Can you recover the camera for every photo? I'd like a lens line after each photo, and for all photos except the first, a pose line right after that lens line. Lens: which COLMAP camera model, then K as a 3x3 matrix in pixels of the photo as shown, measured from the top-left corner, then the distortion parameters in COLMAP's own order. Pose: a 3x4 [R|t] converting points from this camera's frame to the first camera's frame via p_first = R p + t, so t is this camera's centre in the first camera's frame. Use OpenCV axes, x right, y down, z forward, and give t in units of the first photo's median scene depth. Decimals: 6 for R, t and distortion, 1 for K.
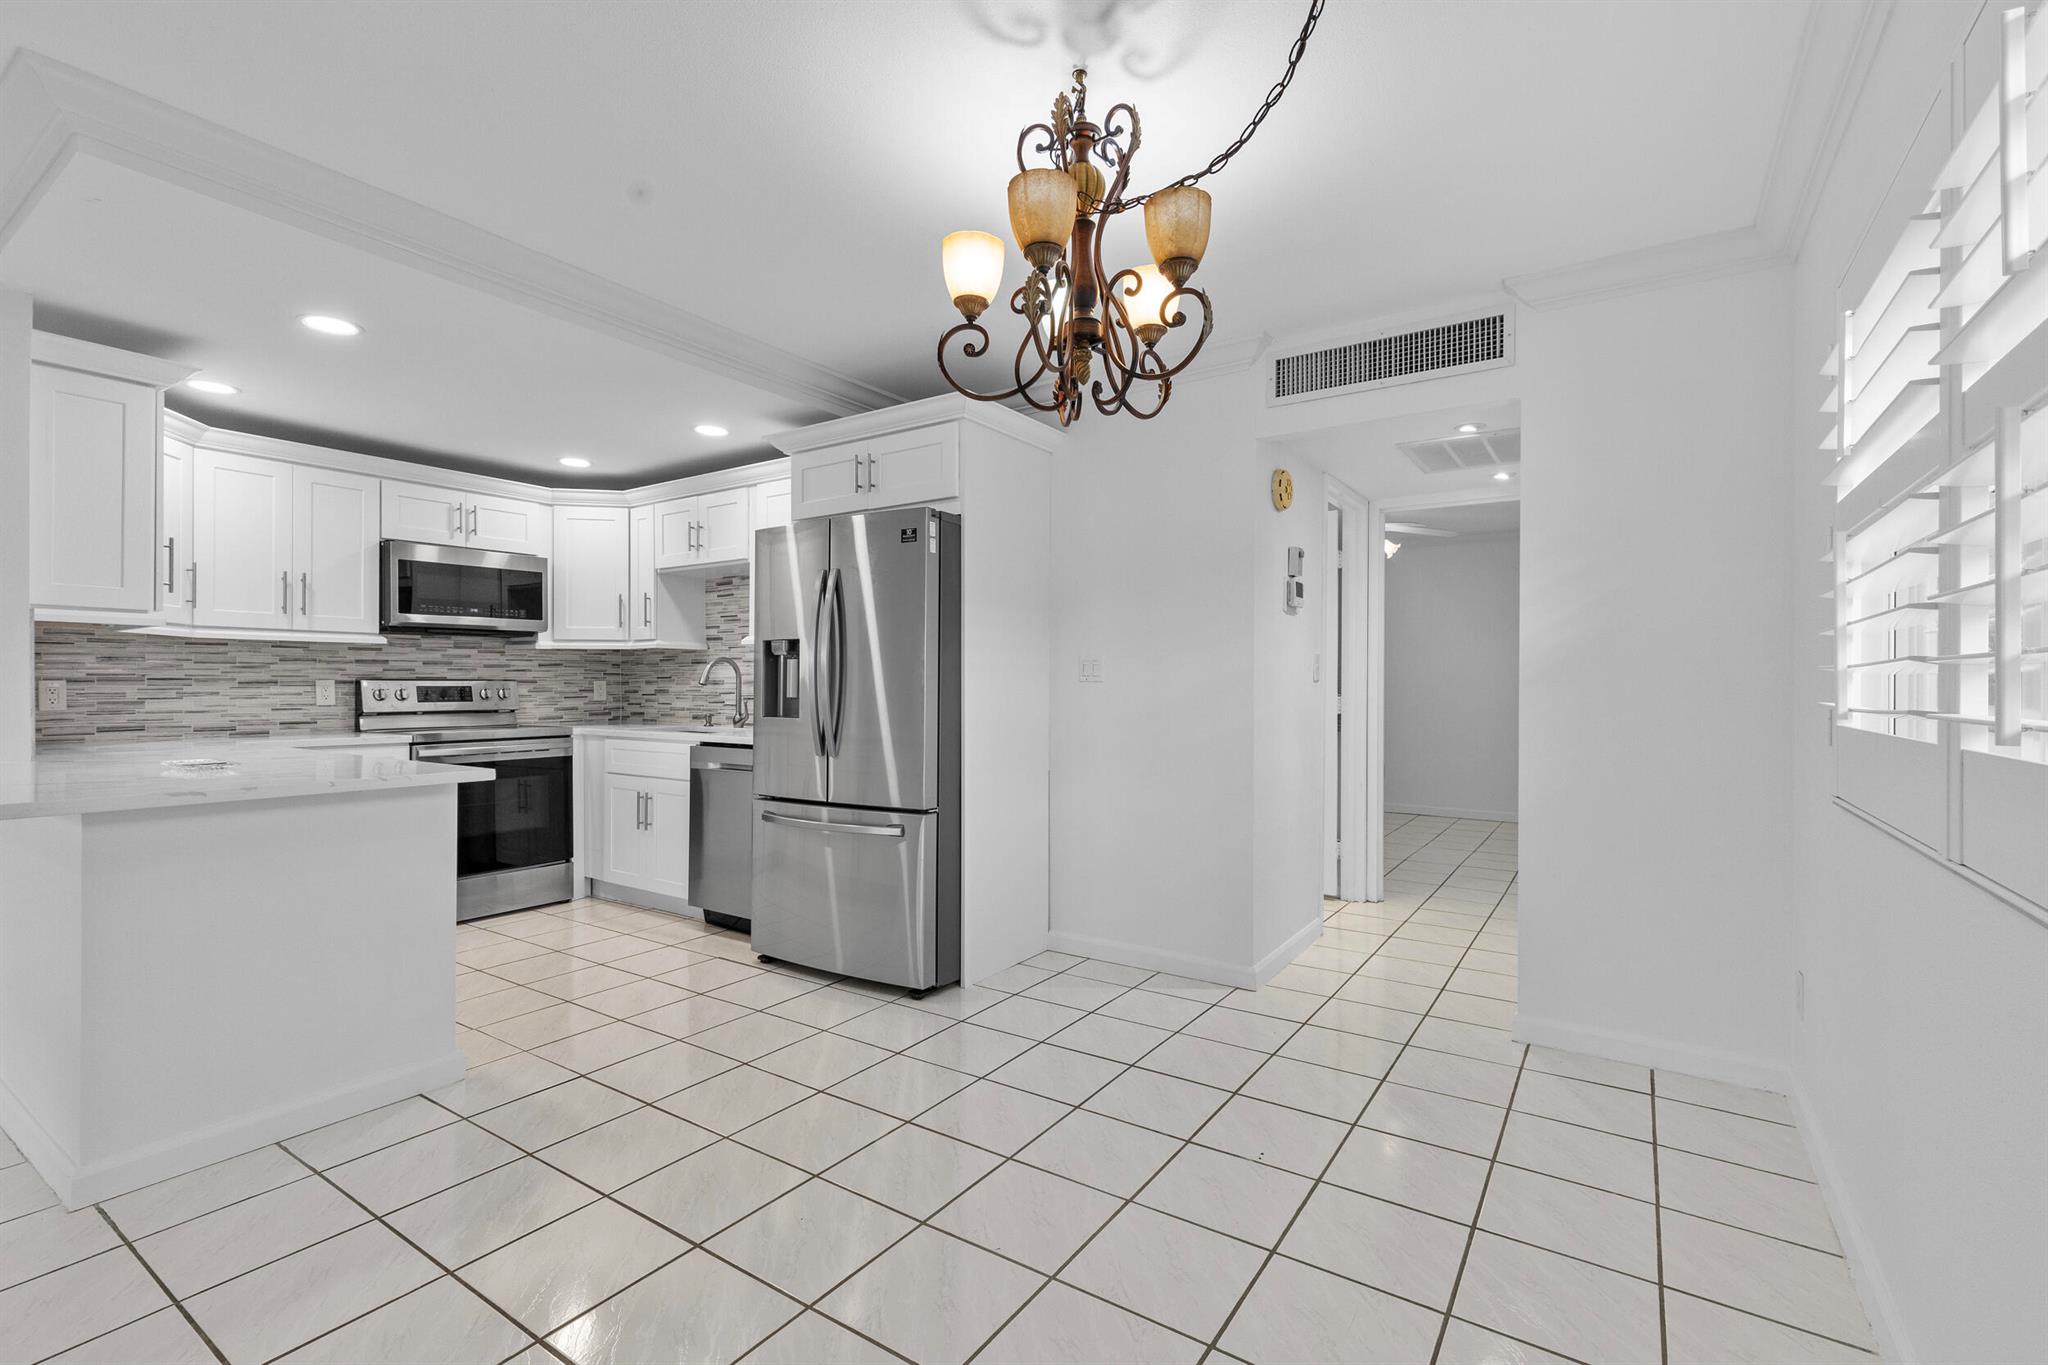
lens RADIAL K [[913.5, 0, 1010.8], [0, 913.5, 685.0], [0, 0, 1]] dist [0.000455, 0.000138]
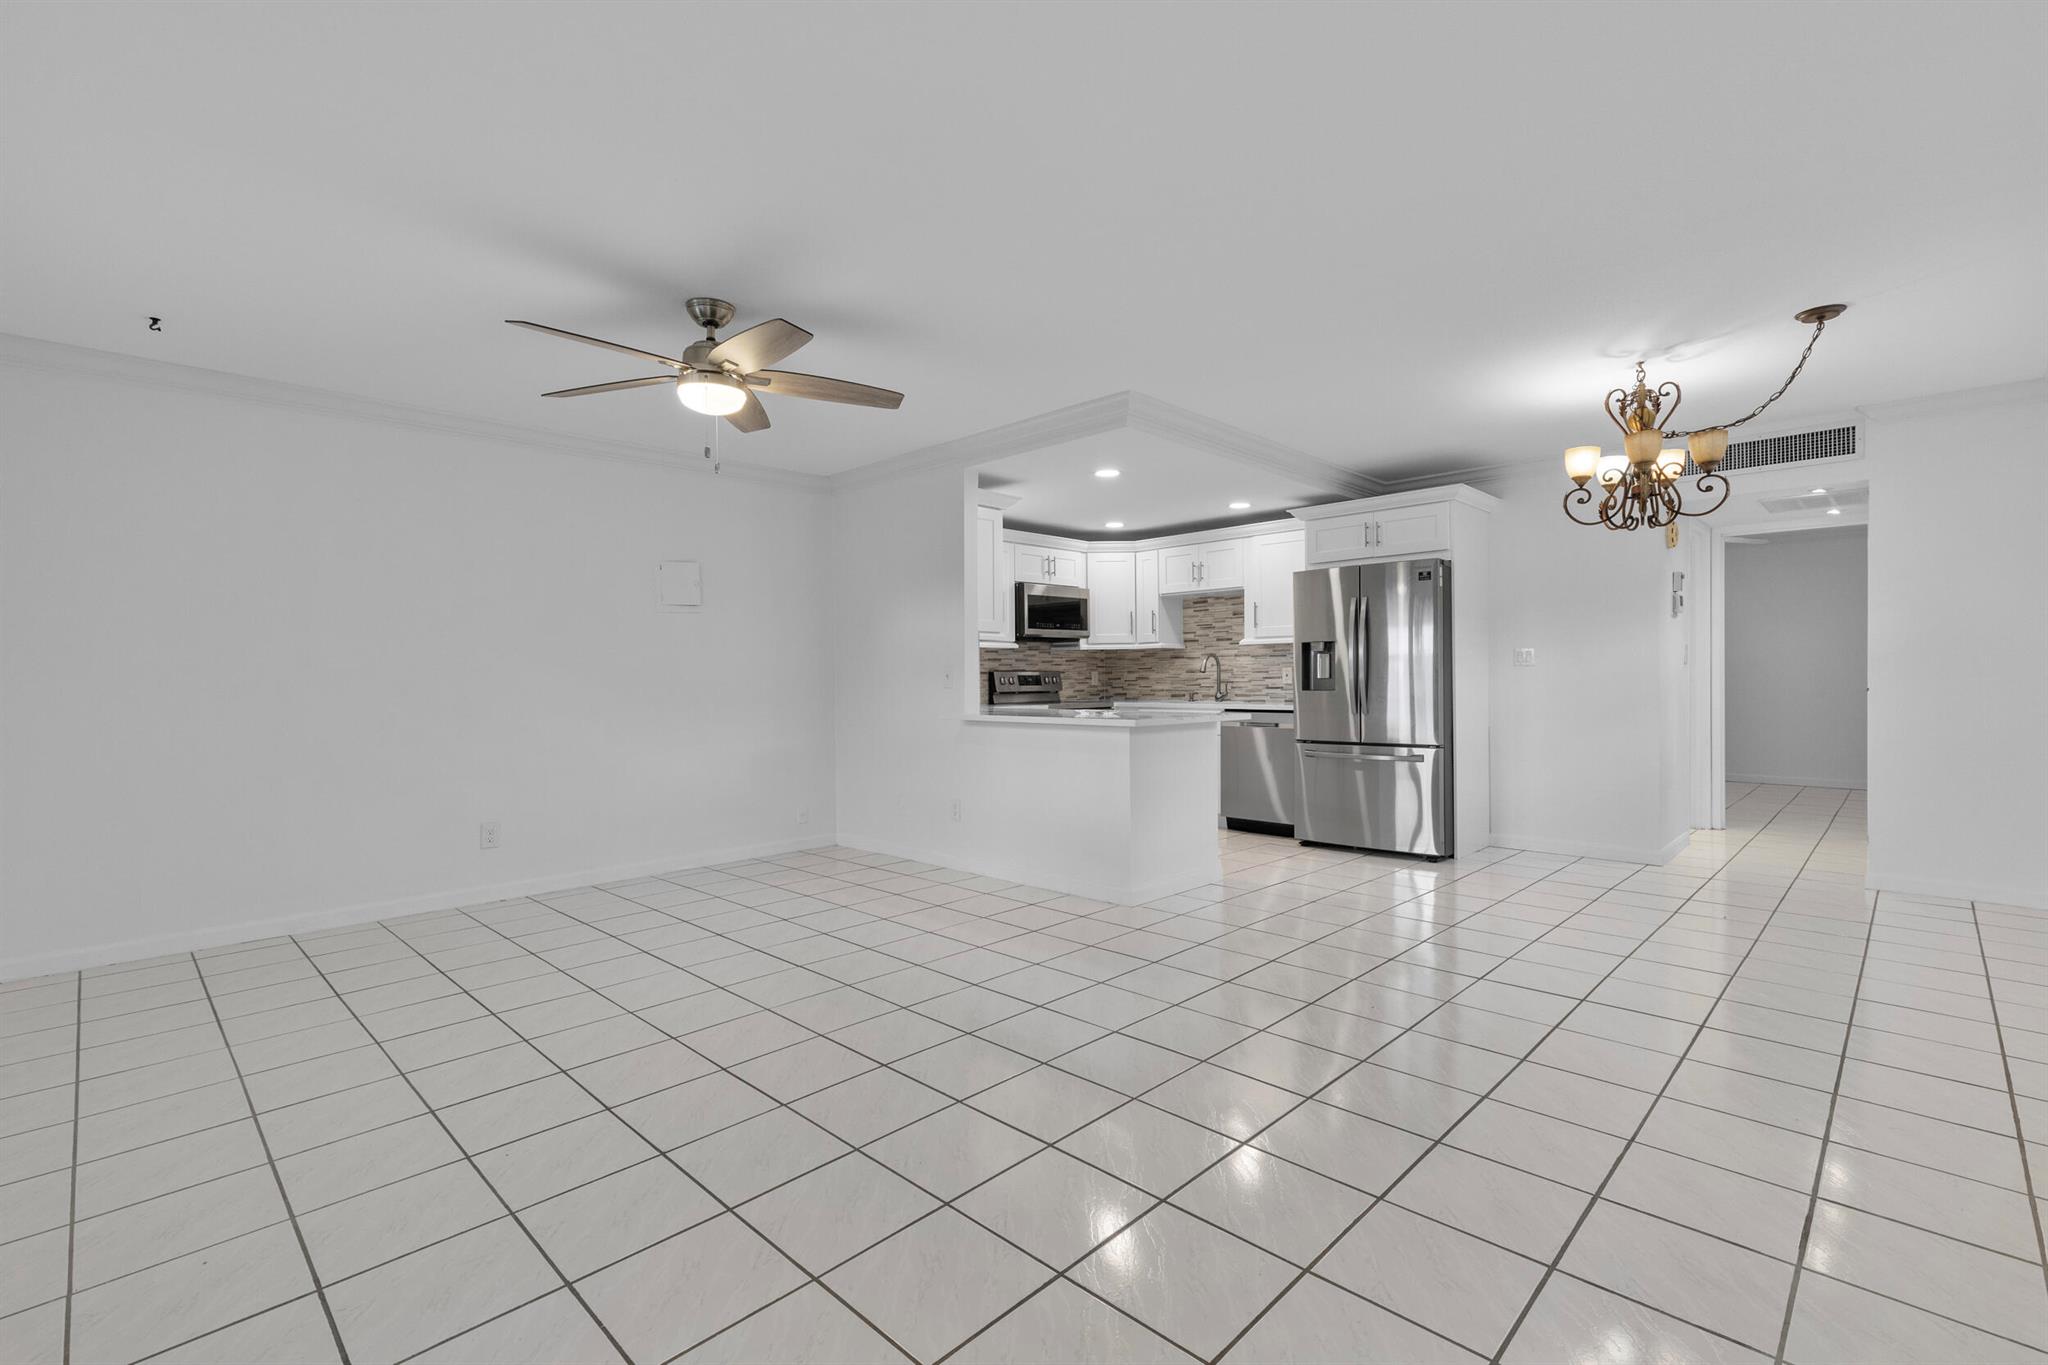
lens RADIAL K [[913.5, 0, 1004.7], [0, 913.5, 680.9], [0, 0, 1]] dist [0.000455, 0.000138]
pose [[0.982229, -0.010225, -0.187408, -0.384733], [0.010647, 0.999943, 0.001245, 0.008518], [0.187385, -0.003218, 0.982281, -0.518335]]
